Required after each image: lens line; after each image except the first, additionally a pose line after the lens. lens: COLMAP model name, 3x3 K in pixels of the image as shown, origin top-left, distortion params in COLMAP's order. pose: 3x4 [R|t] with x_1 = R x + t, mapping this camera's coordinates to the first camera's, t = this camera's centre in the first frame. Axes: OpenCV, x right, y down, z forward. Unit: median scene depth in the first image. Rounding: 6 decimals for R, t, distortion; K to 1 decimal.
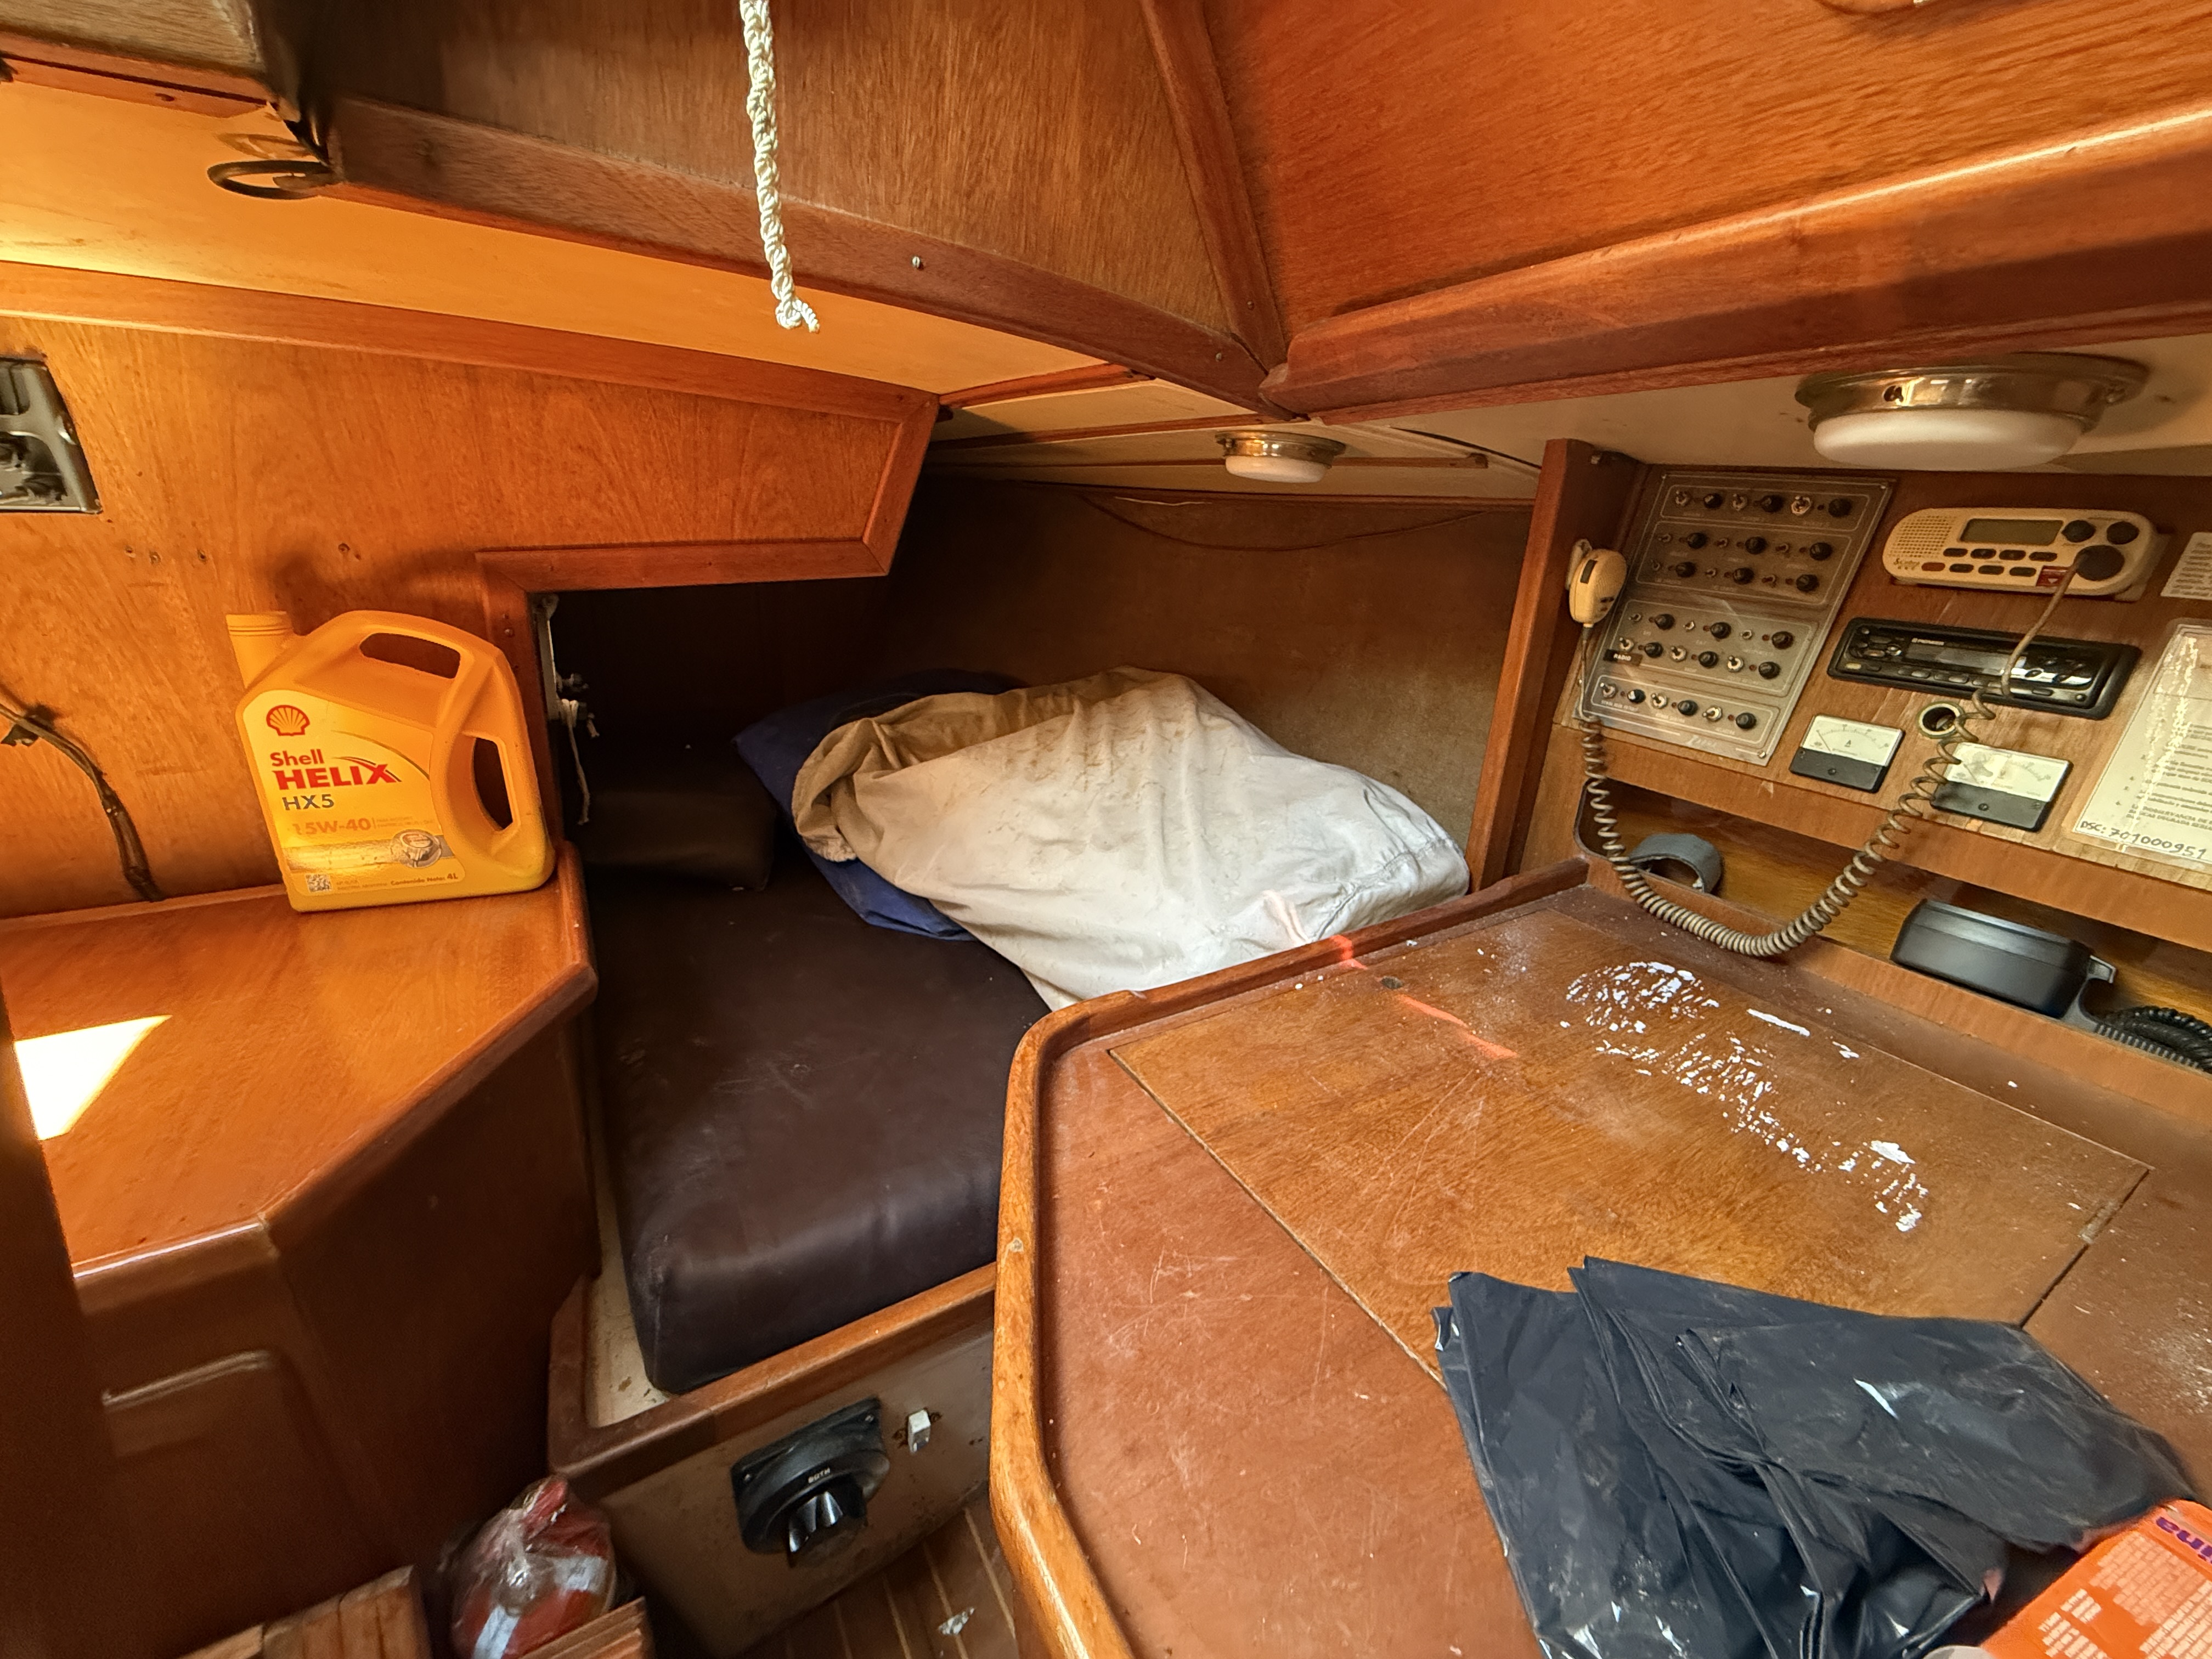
lens RADIAL K [[882.0, 0, 1102.1], [0, 882.0, 831.1], [0, 0, 1]] dist [-0.001542, 0.000256]
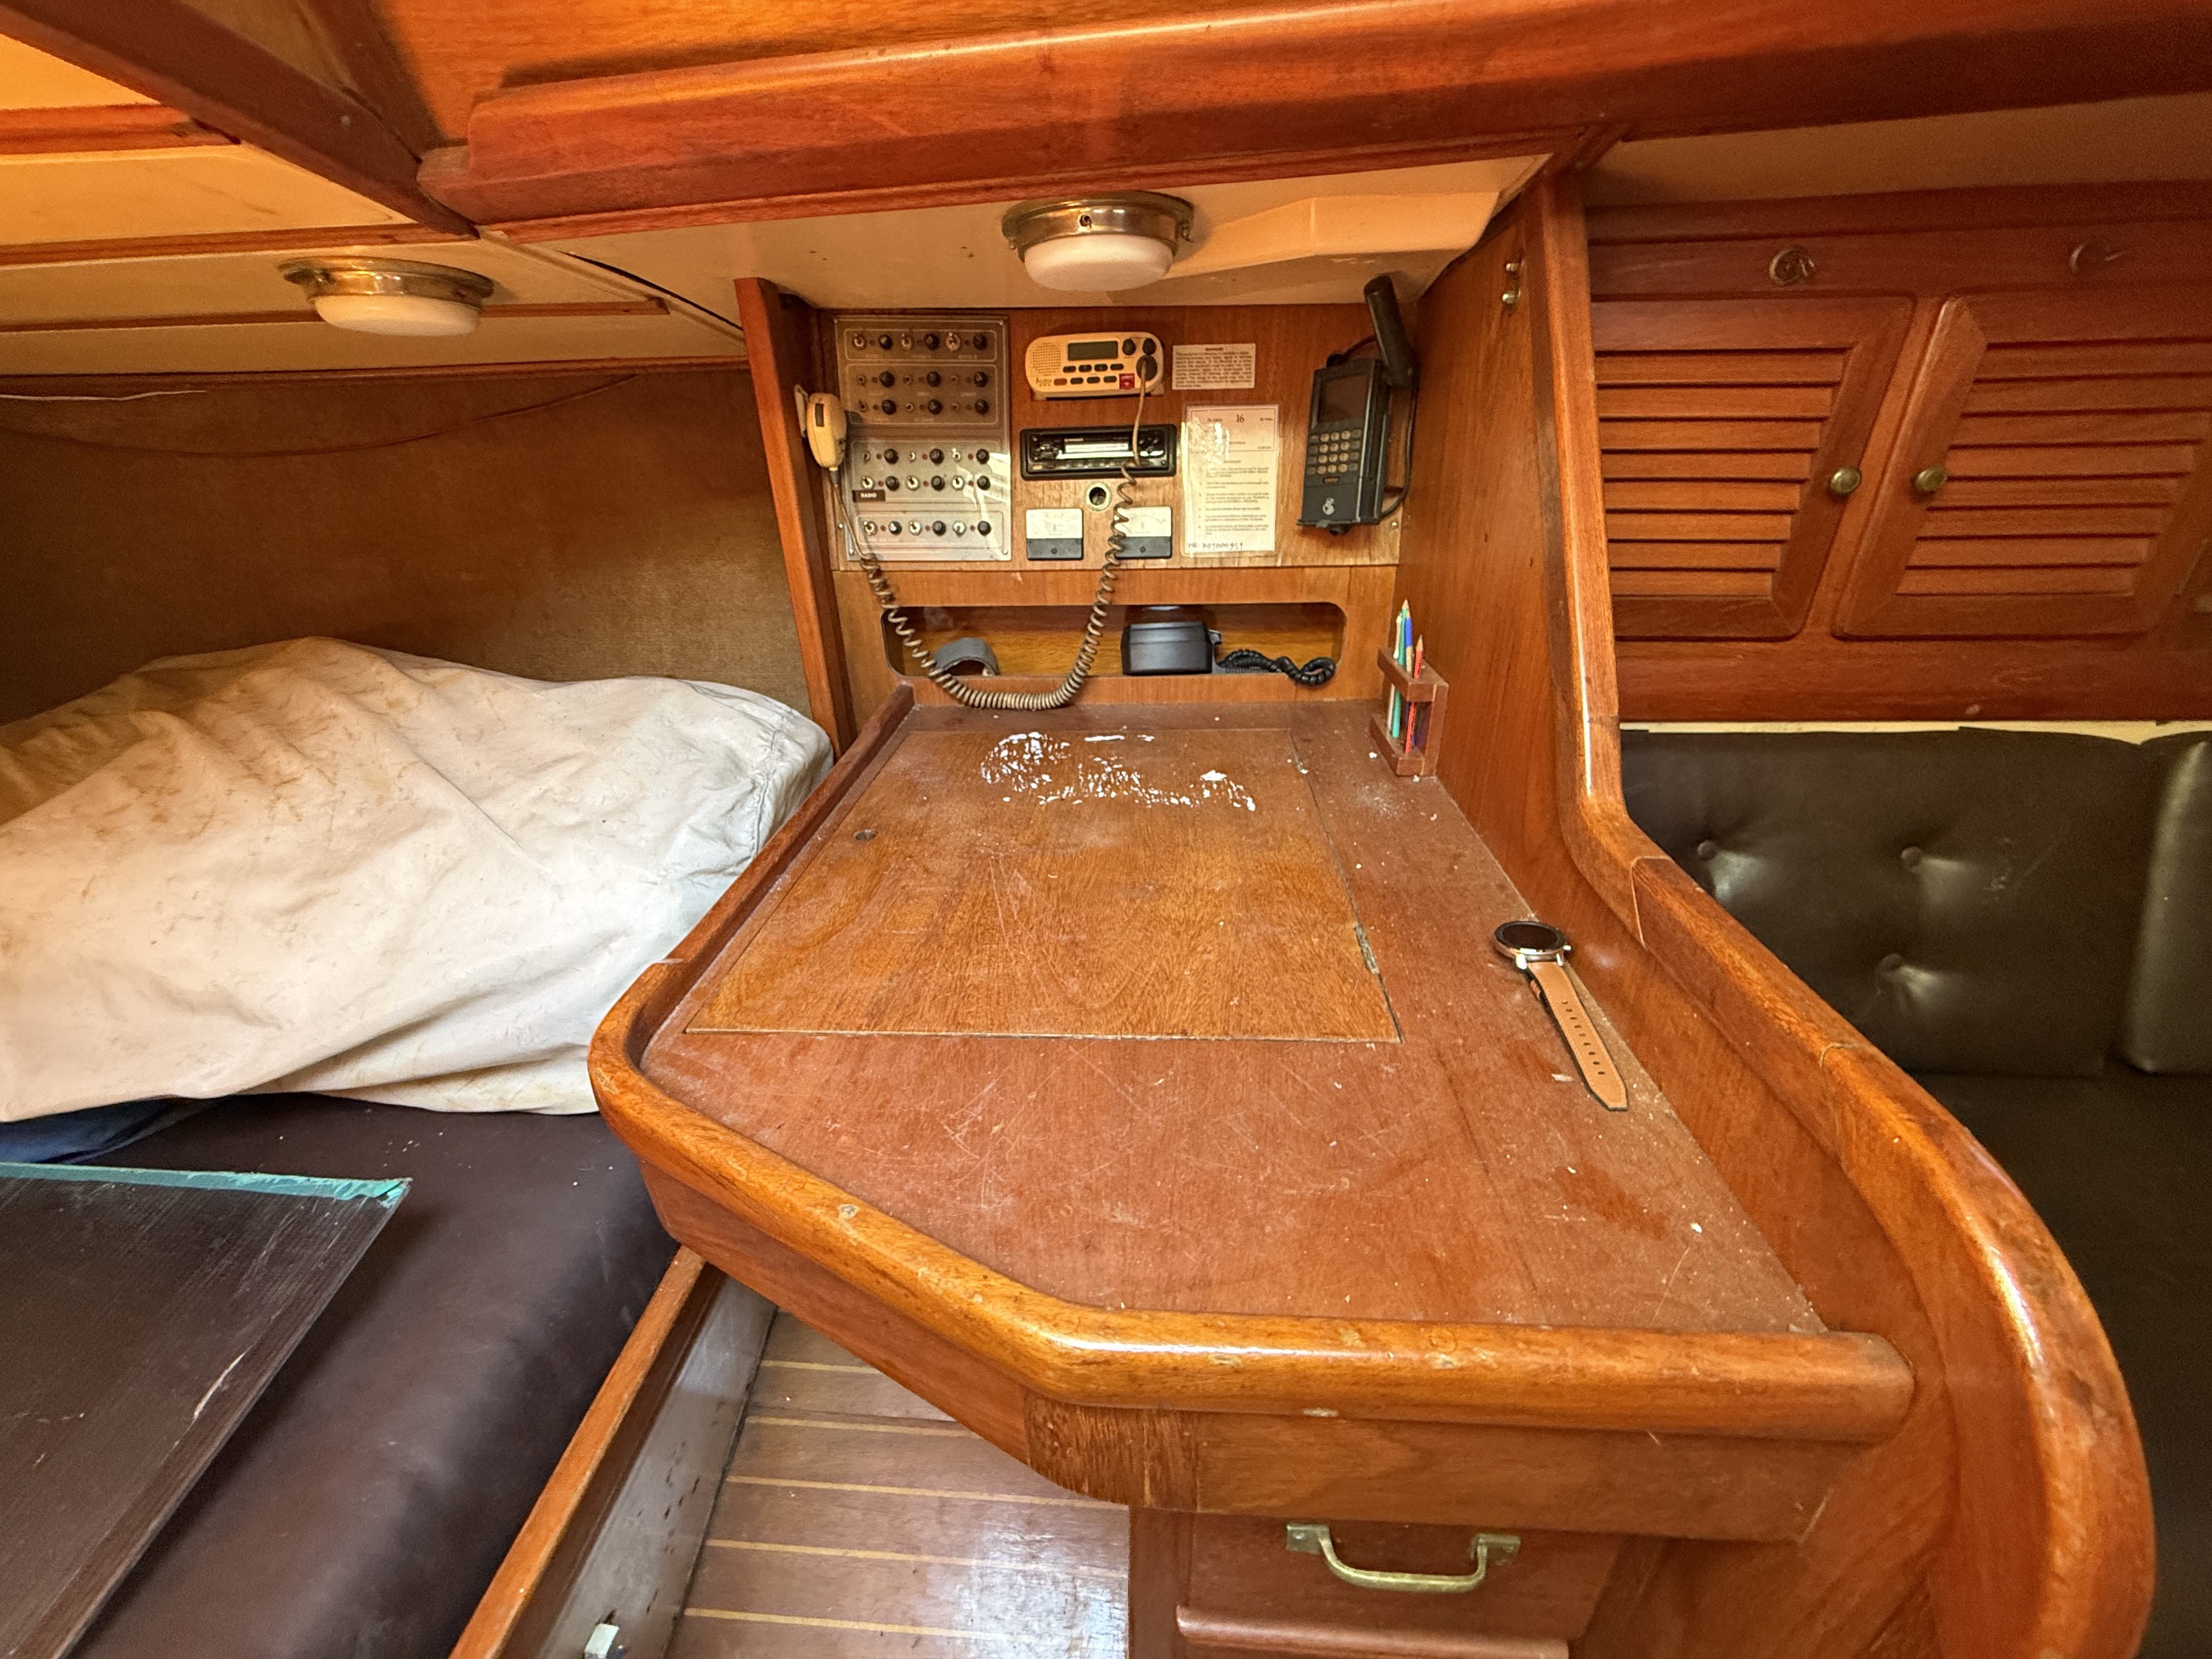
lens RADIAL K [[886.0, 0, 1104.1], [0, 886.0, 833.2], [0, 0, 1]] dist [-0.002179, 0.000689]
pose [[0.556742, -0.411803, 0.721427, -0.241951], [0.340930, 0.905232, 0.253619, 0.003562], [-0.757499, 0.104756, 0.644377, 0.127022]]
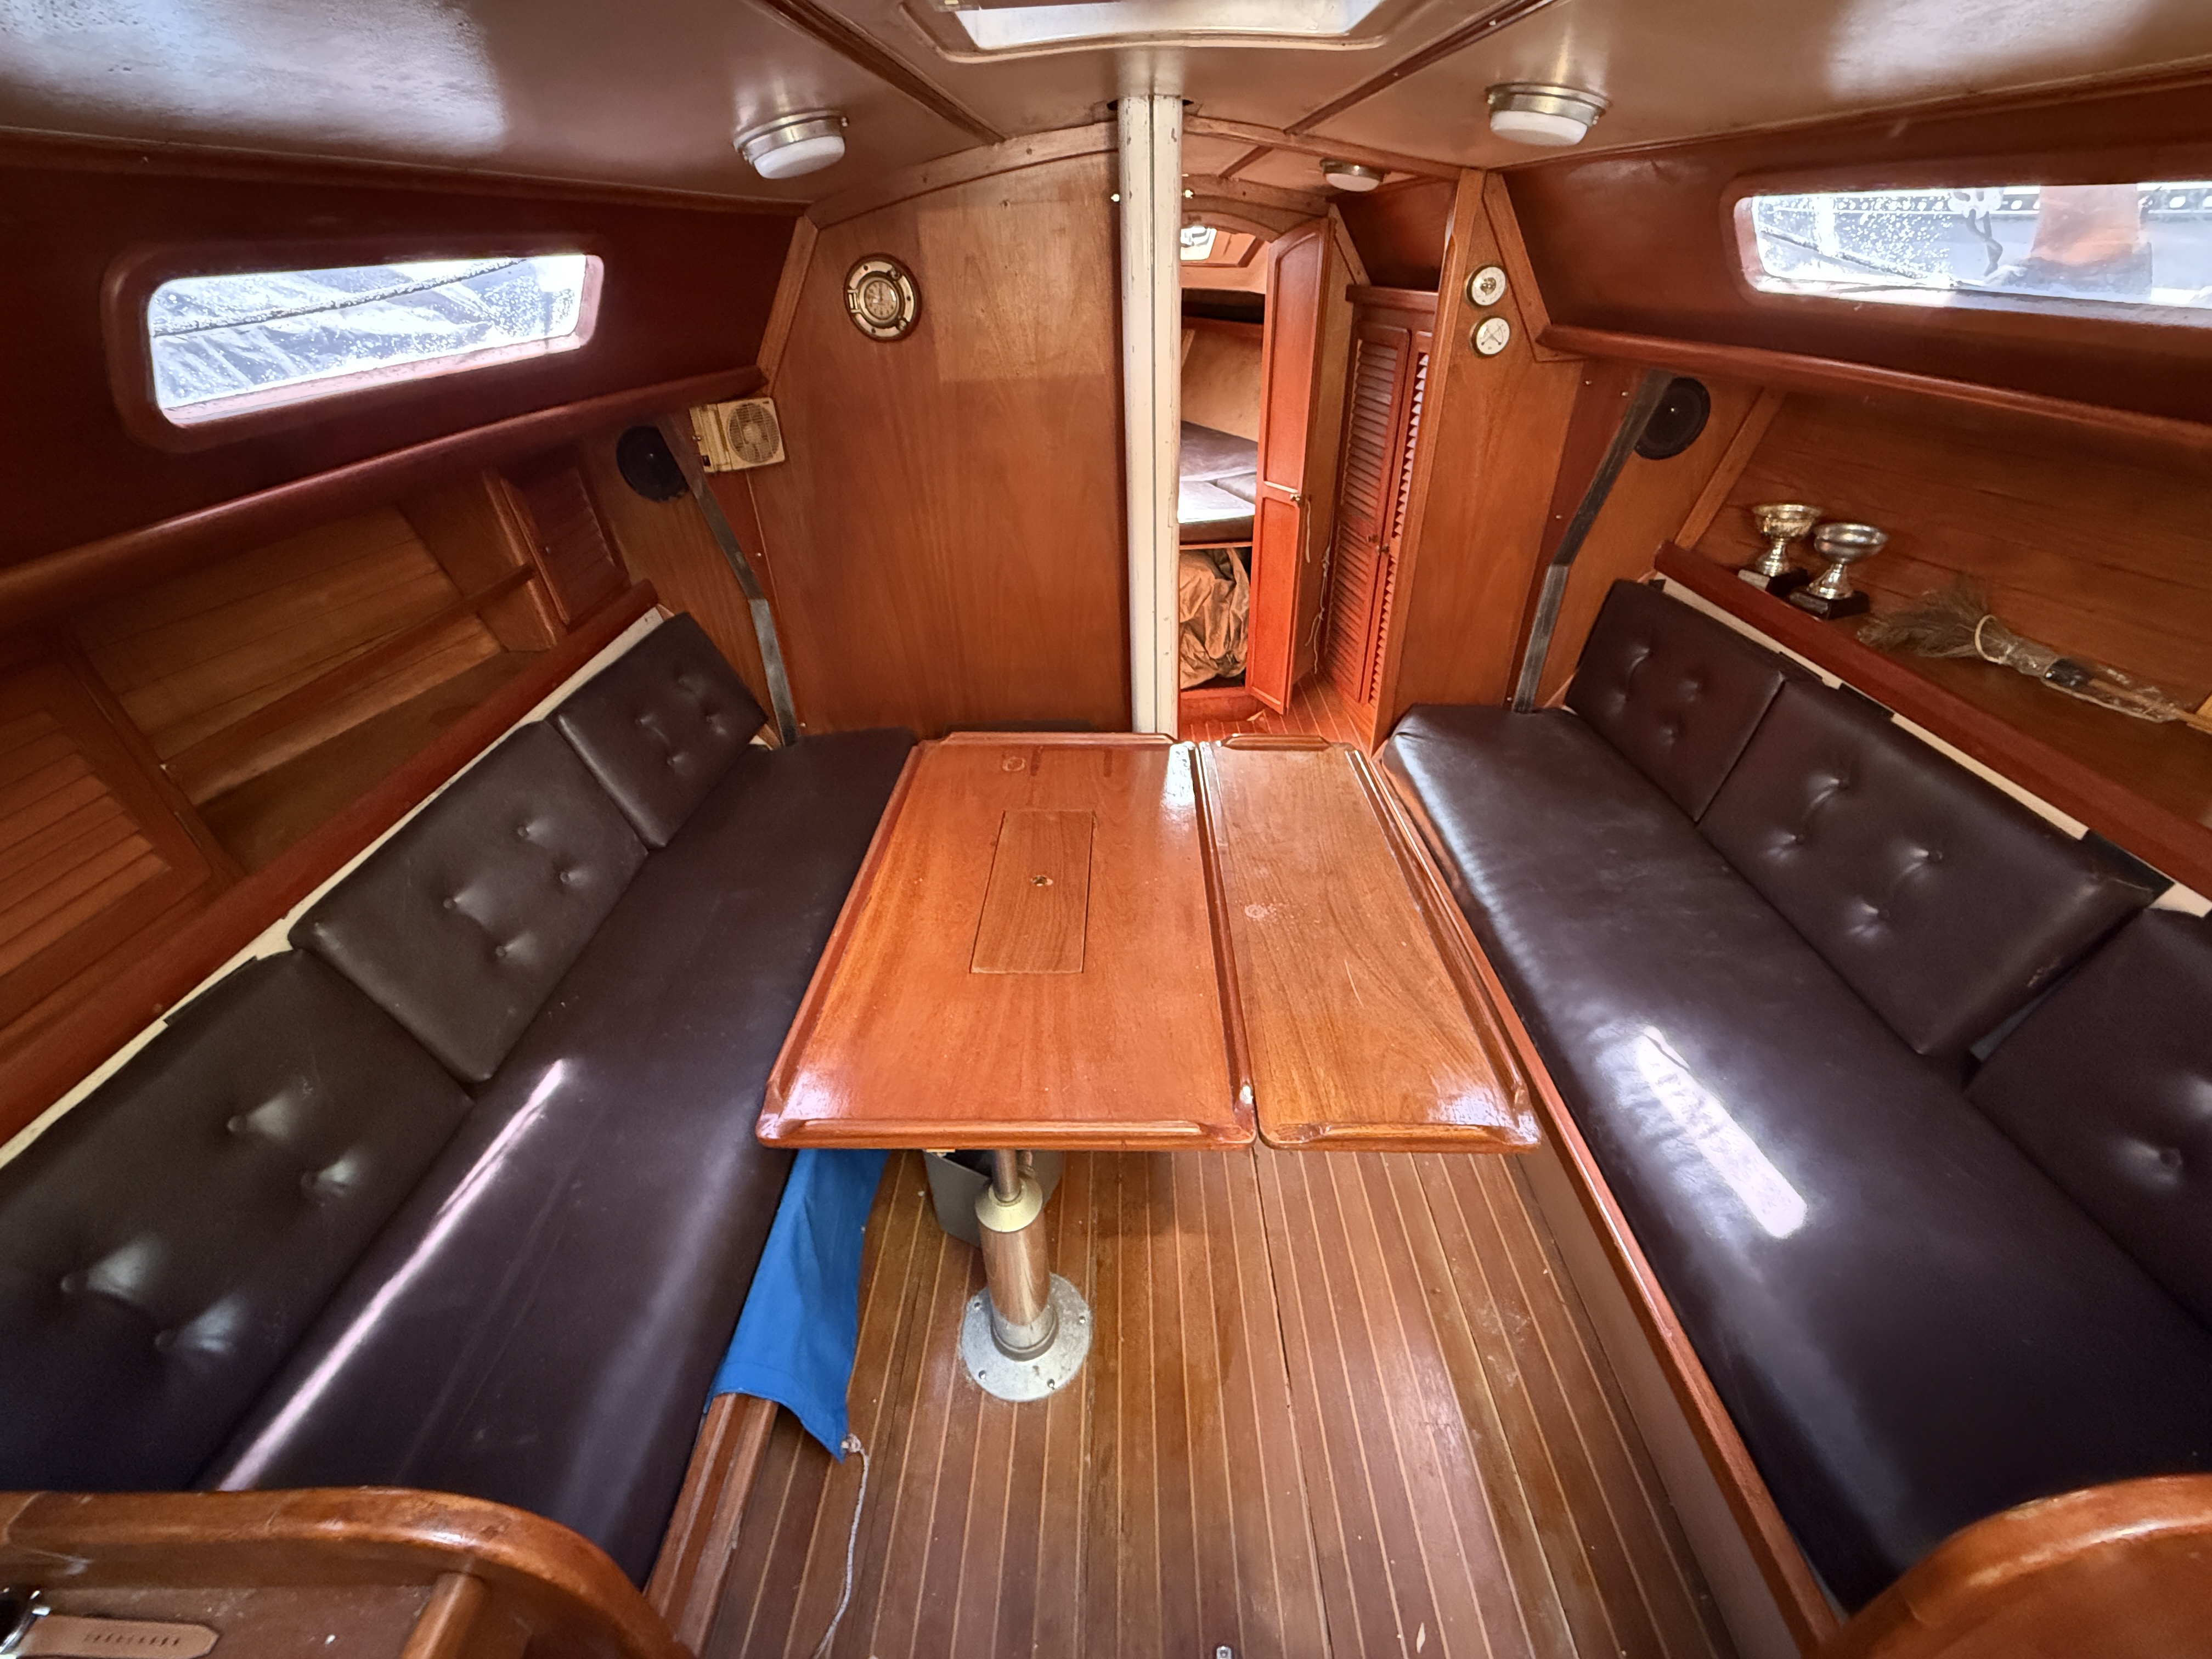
lens RADIAL K [[886.0, 0, 1104.1], [0, 886.0, 833.2], [0, 0, 1]] dist [-0.002179, 0.000689]
pose [[-0.860780, -0.282096, 0.423650, -0.424959], [0.194337, 0.587136, 0.785814, -0.349426], [-0.470416, 0.758744, -0.450573, -0.227596]]
